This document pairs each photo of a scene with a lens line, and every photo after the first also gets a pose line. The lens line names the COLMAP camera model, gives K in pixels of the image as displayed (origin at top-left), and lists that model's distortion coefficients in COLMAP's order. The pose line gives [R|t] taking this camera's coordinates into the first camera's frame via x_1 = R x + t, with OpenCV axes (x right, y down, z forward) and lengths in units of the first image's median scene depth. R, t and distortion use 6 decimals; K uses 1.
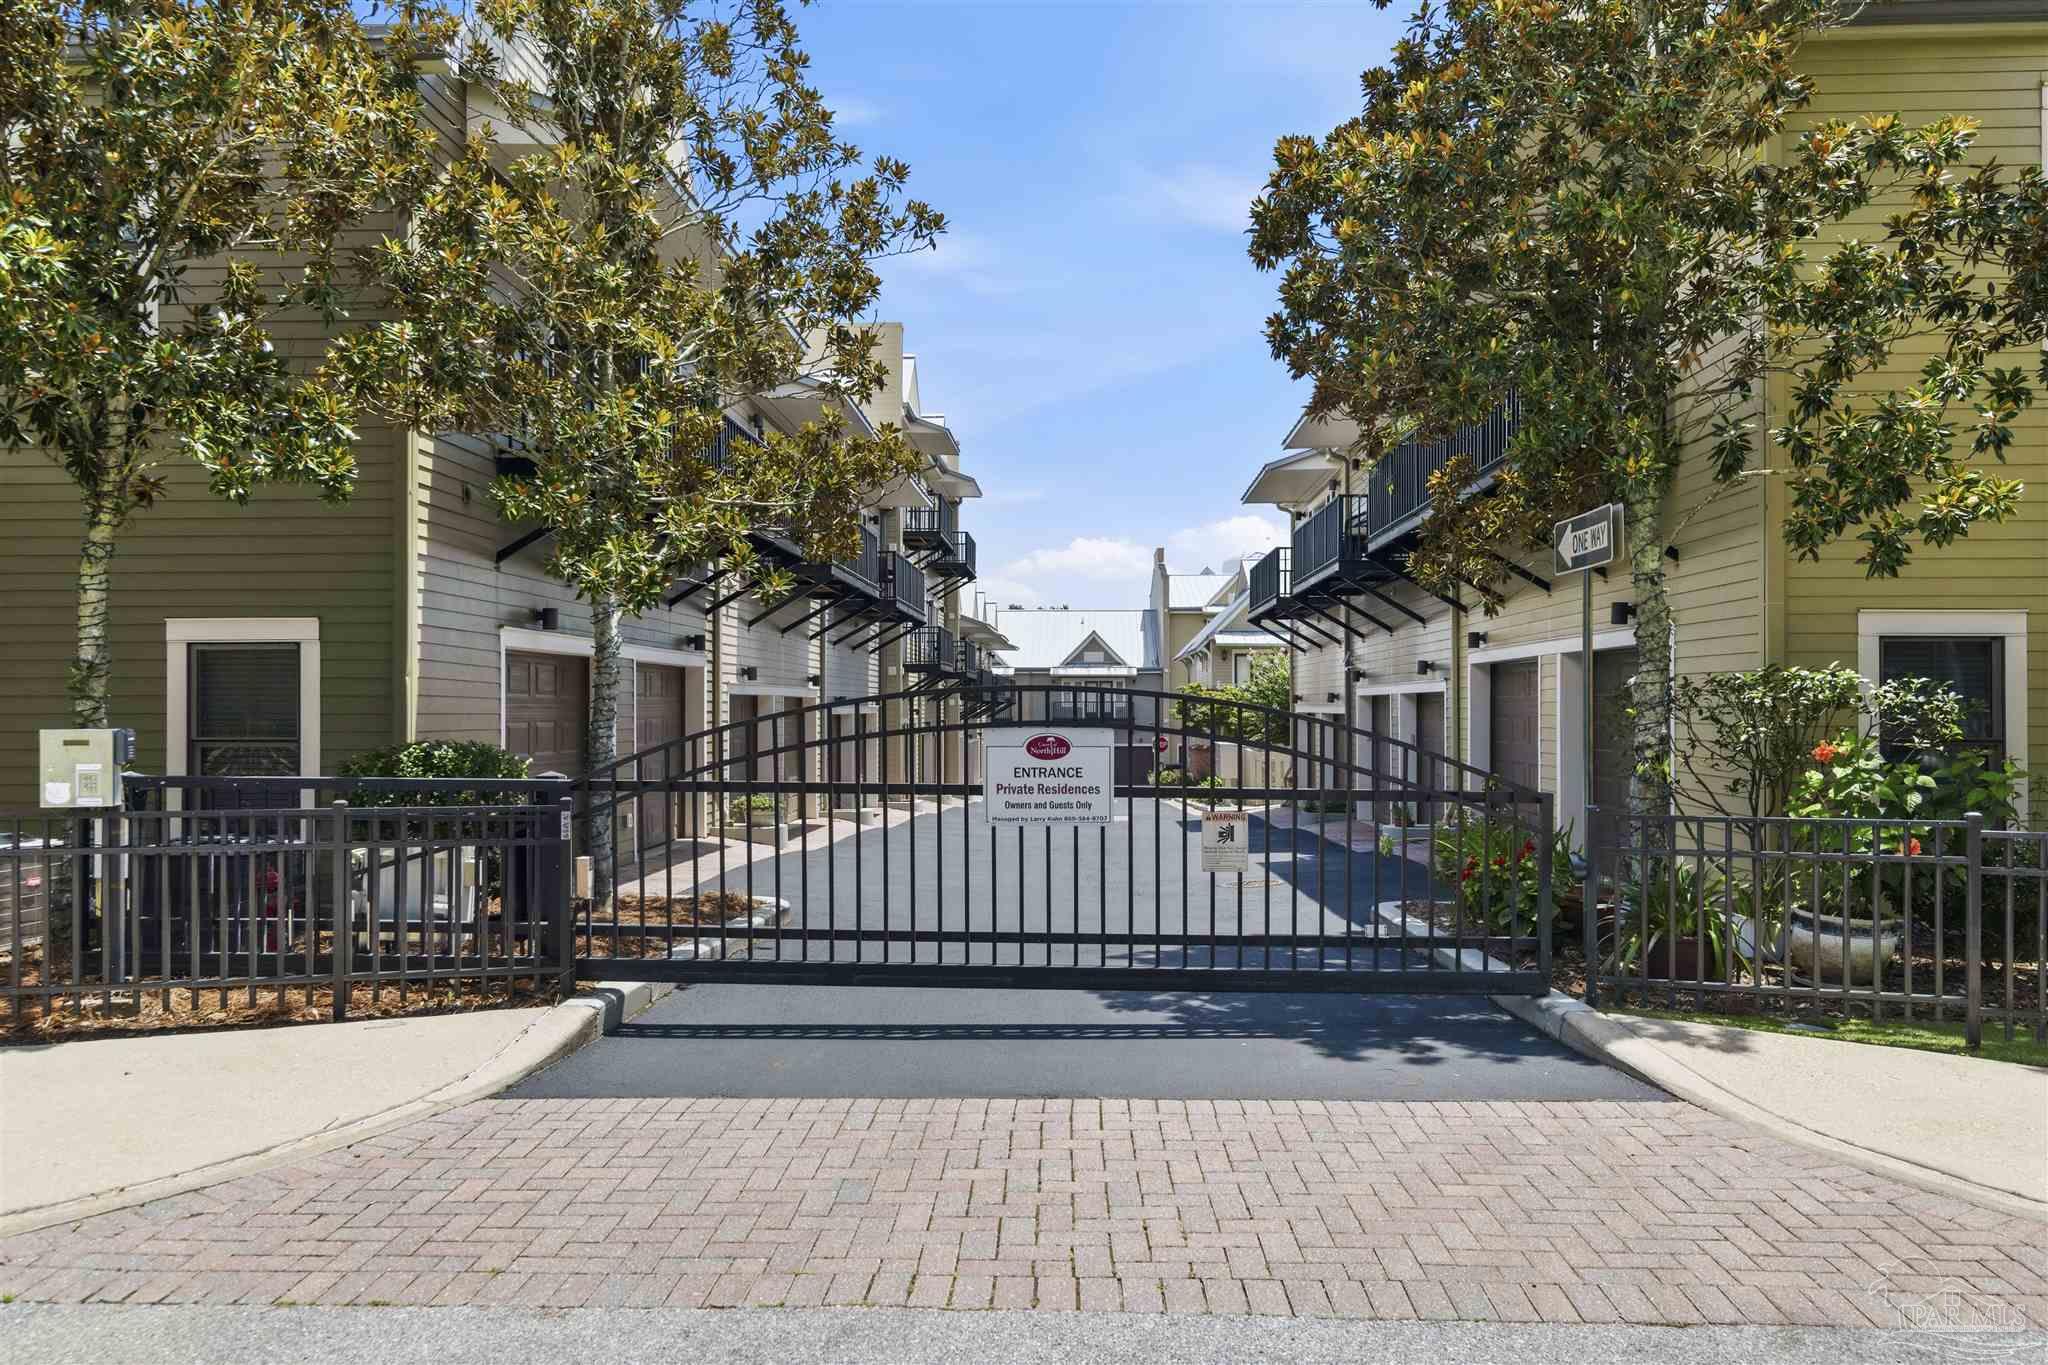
lens RADIAL K [[1415.6, 0, 1019.1], [0, 1415.6, 695.6], [0, 0, 1]] dist [-0.000967, 0.005345]
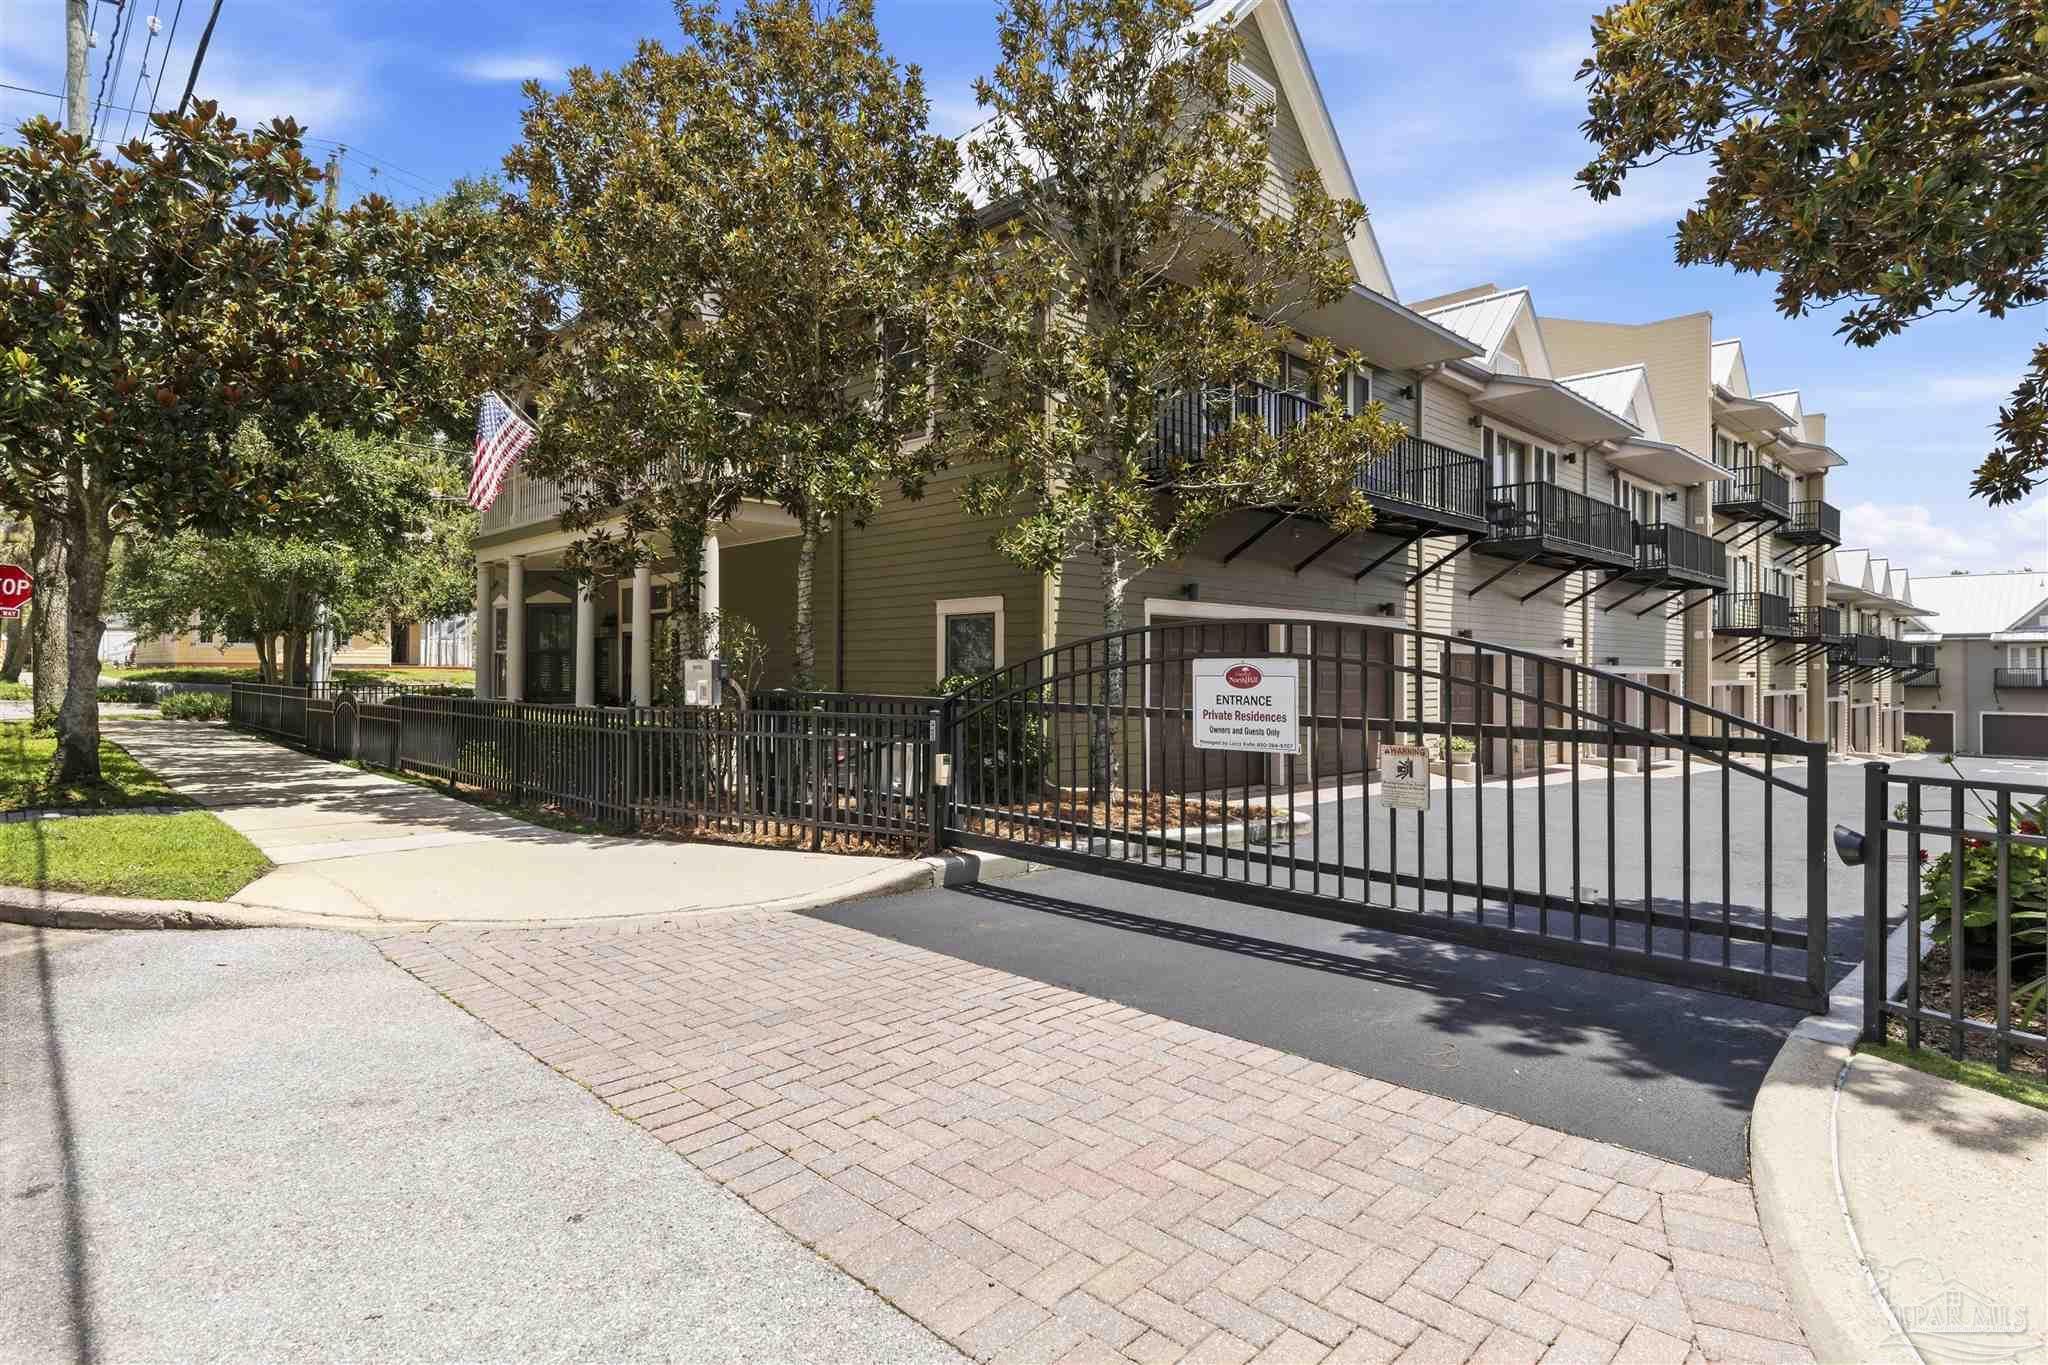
lens RADIAL K [[1061.6, 0, 1025.5], [0, 1061.6, 666.5], [0, 0, 1]] dist [0.000300, 0.000149]
pose [[0.737212, 0.001549, -0.675660, 0.542787], [-0.000039, 0.999997, 0.002250, 0.033441], [0.675662, -0.001632, 0.737210, 0.372753]]
